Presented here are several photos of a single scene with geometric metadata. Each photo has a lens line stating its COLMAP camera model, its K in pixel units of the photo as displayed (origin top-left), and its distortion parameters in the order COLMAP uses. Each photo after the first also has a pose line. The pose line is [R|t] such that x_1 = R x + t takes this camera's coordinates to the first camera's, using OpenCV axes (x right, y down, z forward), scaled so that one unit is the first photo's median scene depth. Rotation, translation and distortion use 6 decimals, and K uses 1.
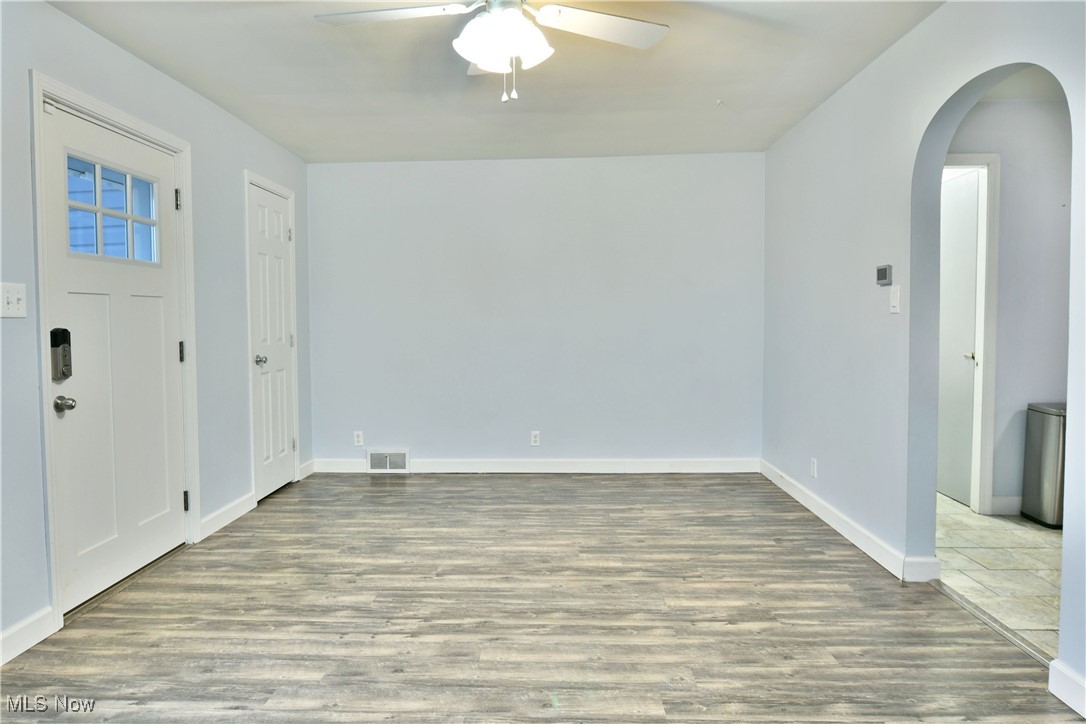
lens RADIAL K [[672.8, 0, 534.7], [0, 672.8, 339.7], [0, 0, 1]] dist [-0.013989, -0.001574]
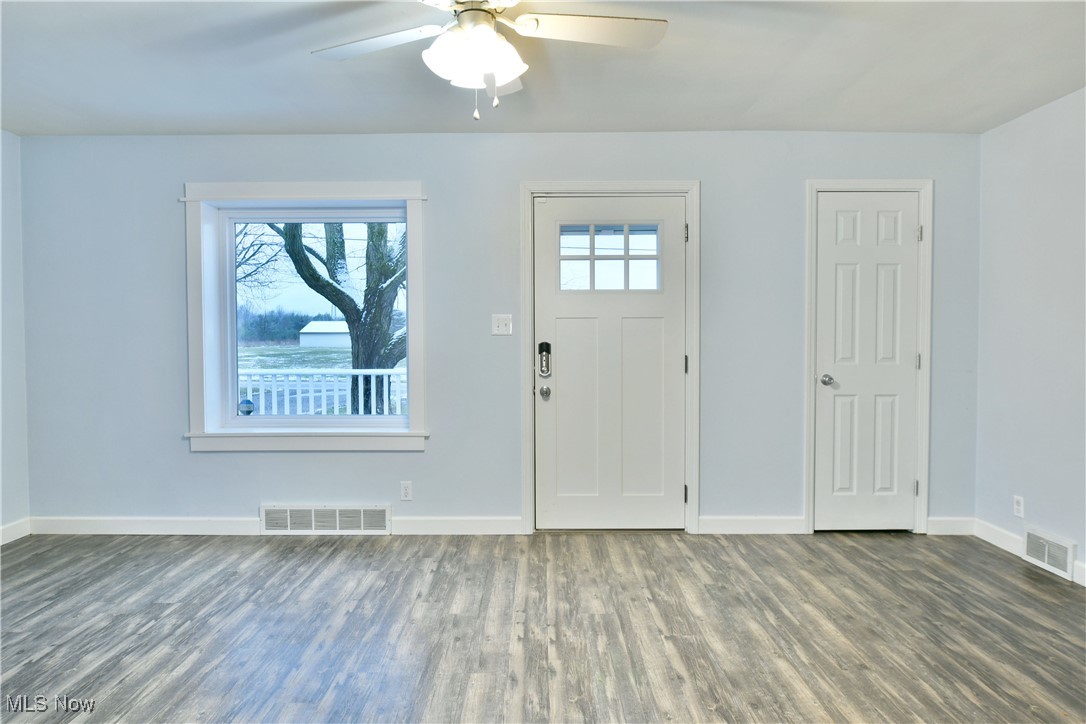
lens RADIAL K [[665.7, 0, 527.1], [0, 665.7, 358.9], [0, 0, 1]] dist [-0.021061, -0.001172]
pose [[0.027484, 0.046106, -0.998558, 0.680020], [-0.029657, 0.998534, 0.045289, -0.039452], [0.999182, 0.028370, 0.028811, 0.776352]]
